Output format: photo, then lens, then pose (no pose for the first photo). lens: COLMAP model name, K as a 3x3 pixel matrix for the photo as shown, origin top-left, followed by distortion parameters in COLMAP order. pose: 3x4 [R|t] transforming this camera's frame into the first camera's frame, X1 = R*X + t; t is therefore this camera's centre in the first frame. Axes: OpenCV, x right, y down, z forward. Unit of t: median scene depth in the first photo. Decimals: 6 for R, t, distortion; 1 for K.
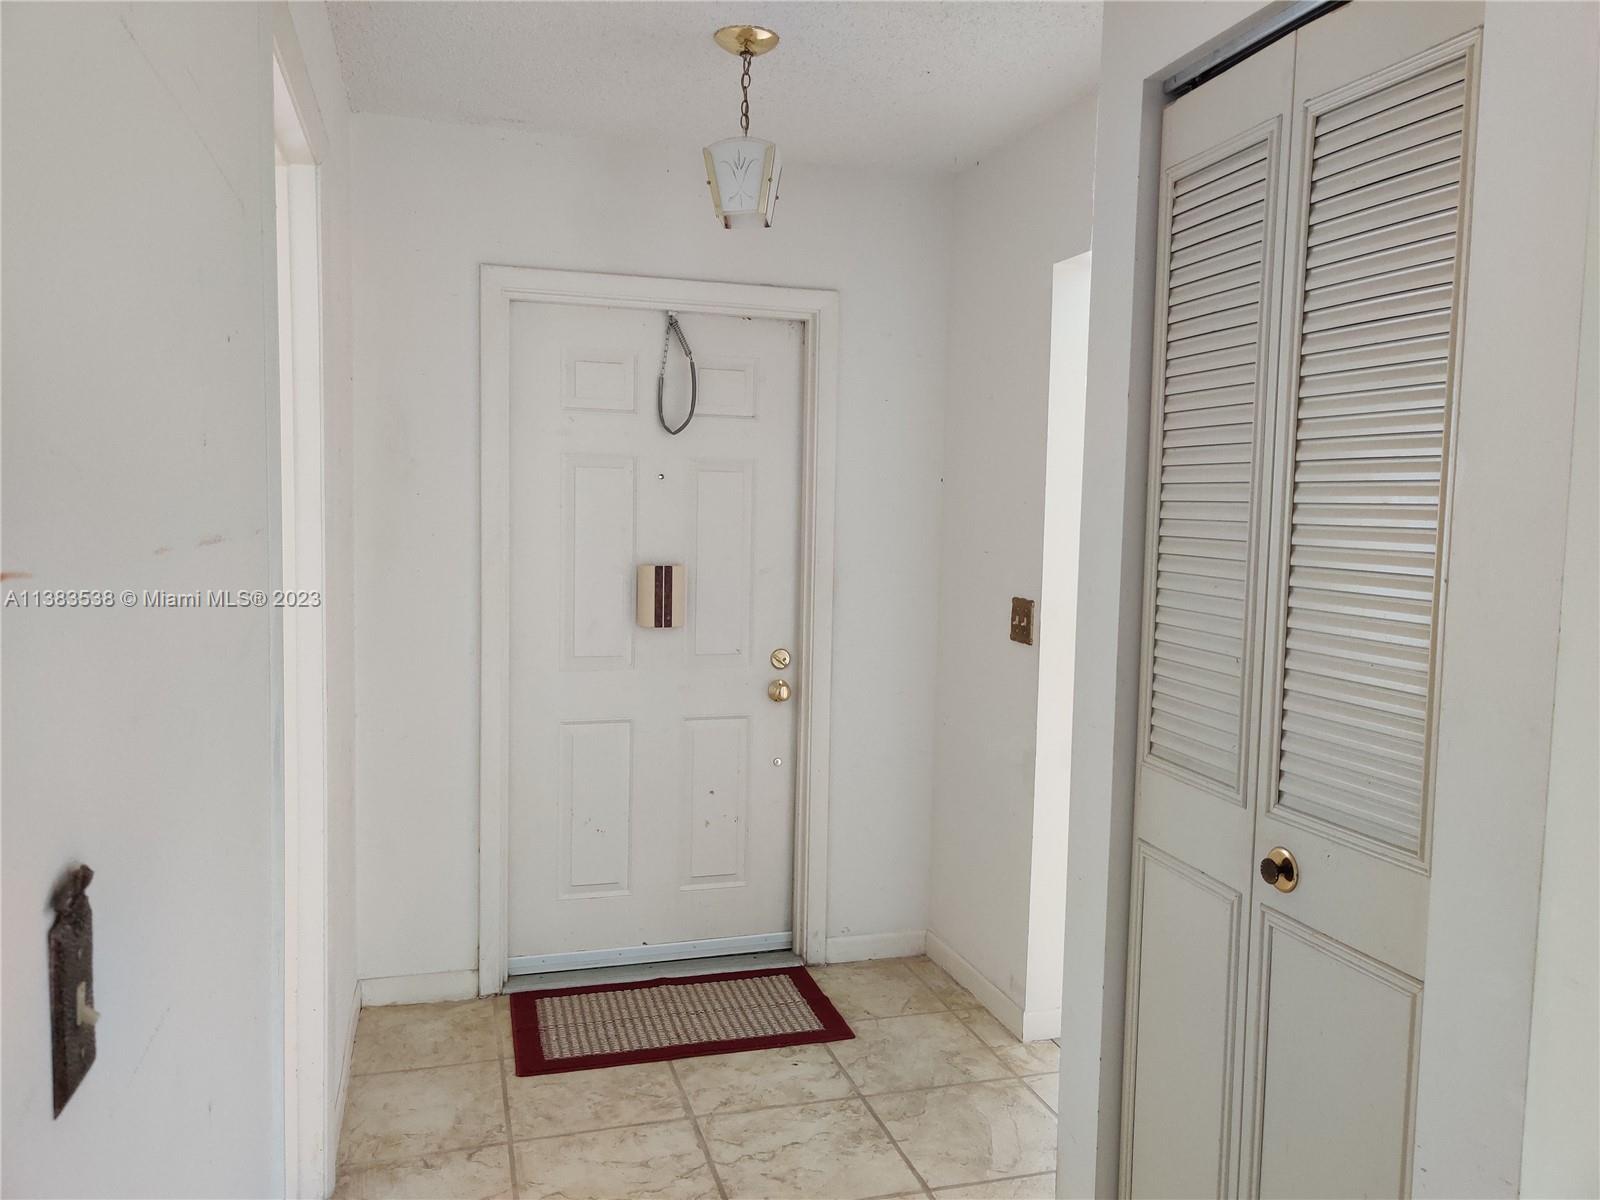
lens RADIAL K [[1209.6, 0, 798.0], [0, 1209.6, 597.7], [0, 0, 1]] dist [0.033720, -0.003493]
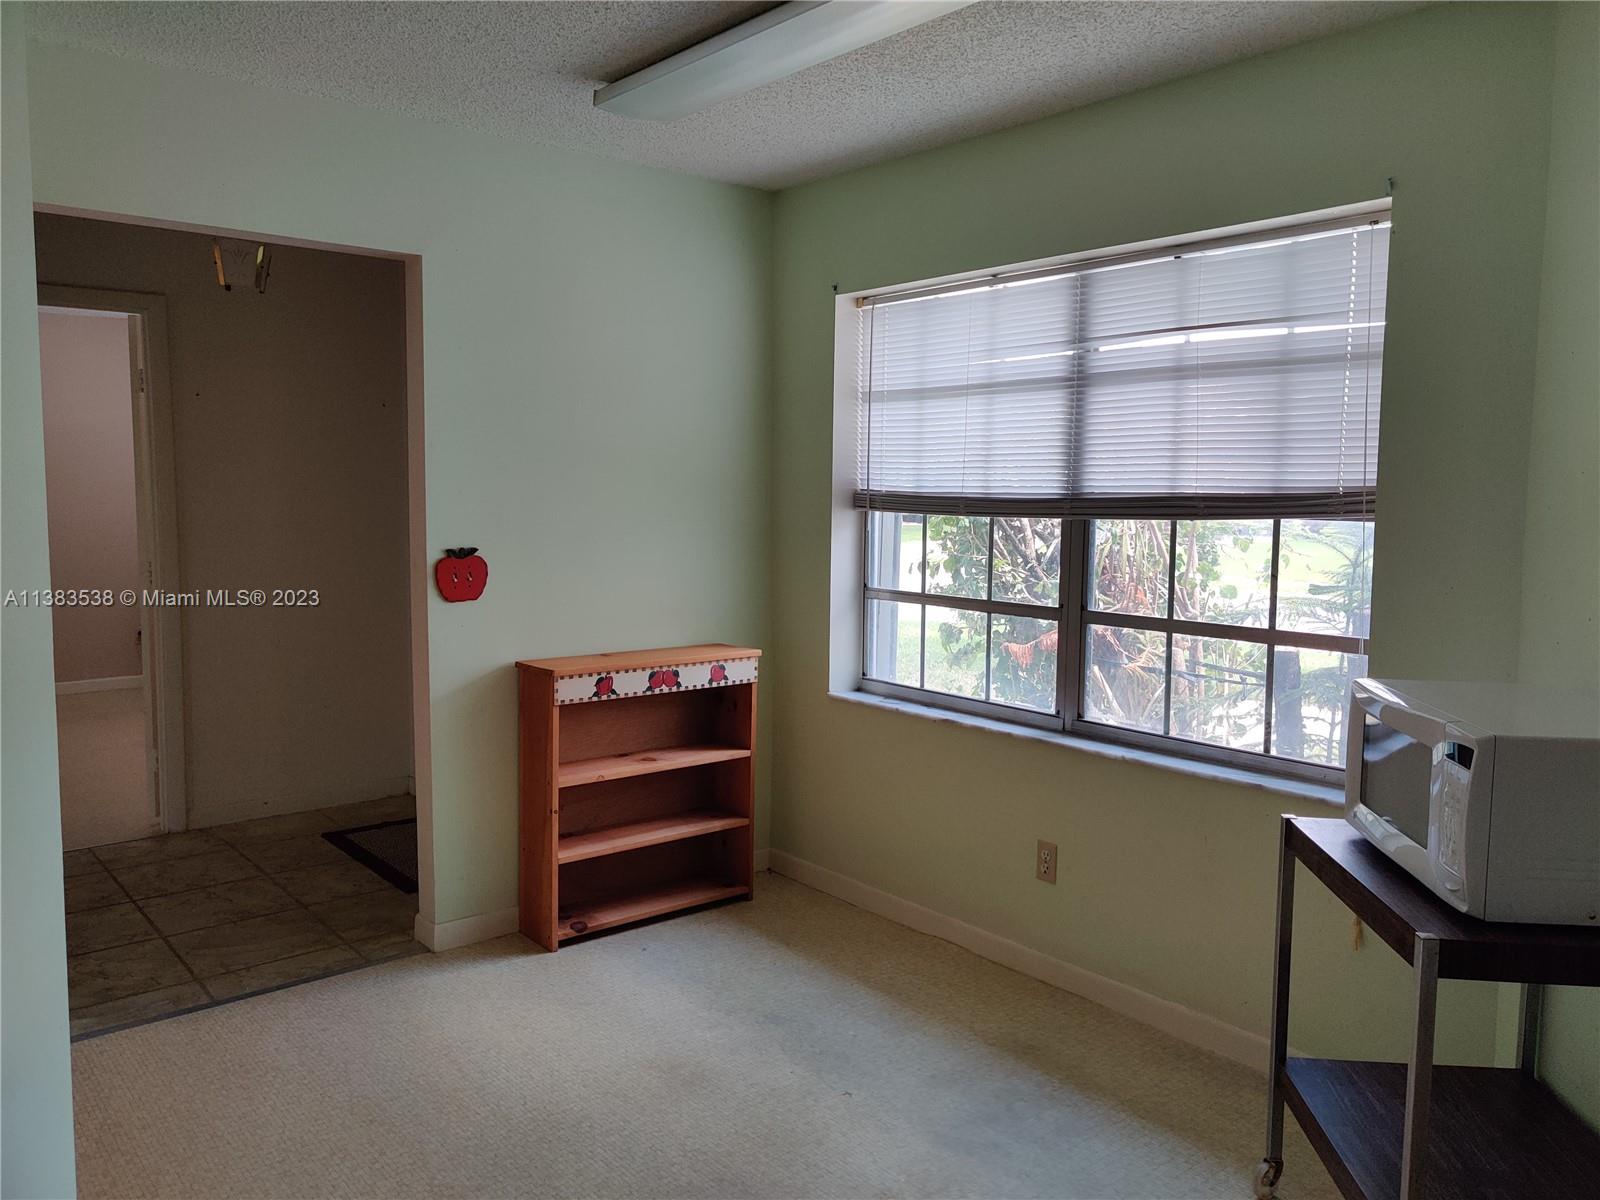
lens RADIAL K [[1209.6, 0, 800.4], [0, 1209.6, 595.7], [0, 0, 1]] dist [0.033720, -0.003493]
pose [[0.395832, 0.061509, -0.916261, 1.505265], [-0.083324, 0.996044, 0.030868, -0.010840], [0.914535, 0.064128, 0.399391, 0.977207]]
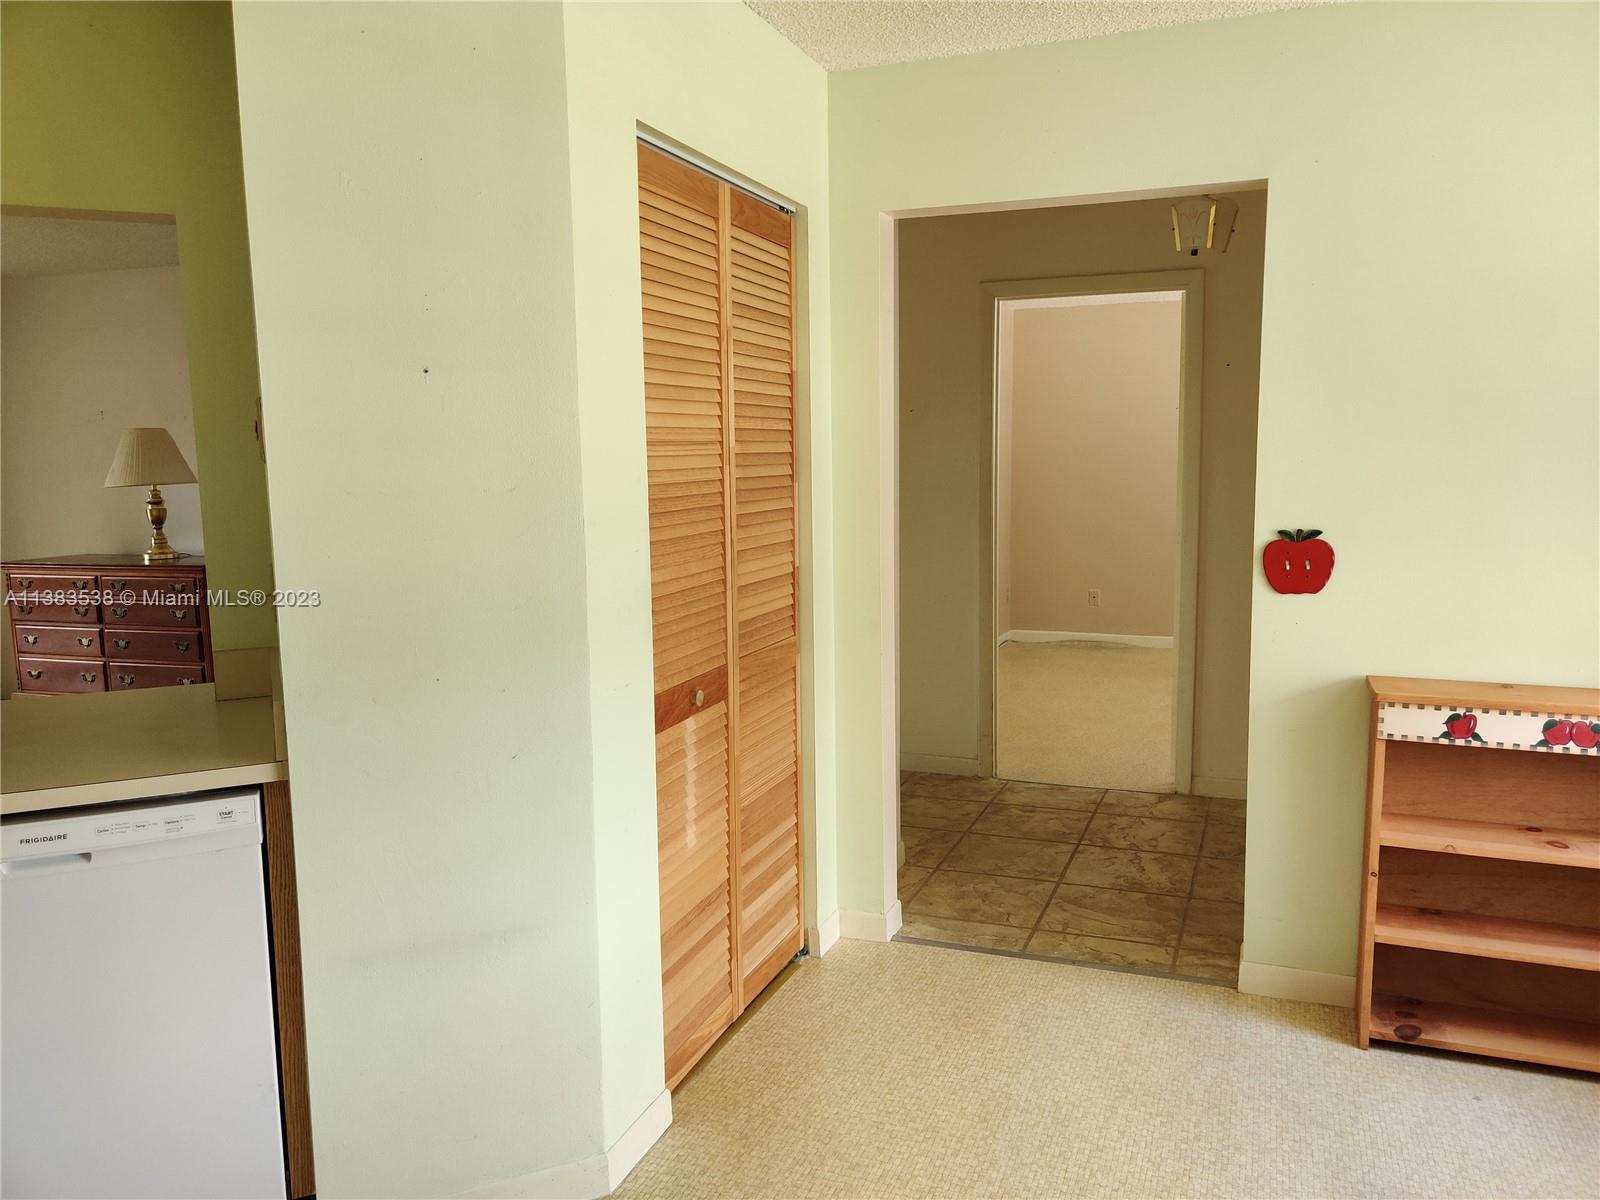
lens RADIAL K [[1209.6, 0, 814.8], [0, 1209.6, 611.3], [0, 0, 1]] dist [0.033720, -0.003493]
pose [[-0.598420, 0.084316, -0.796734, 1.308317], [-0.081537, 0.982874, 0.165256, -0.059958], [0.797023, 0.163856, -0.581297, 1.423763]]
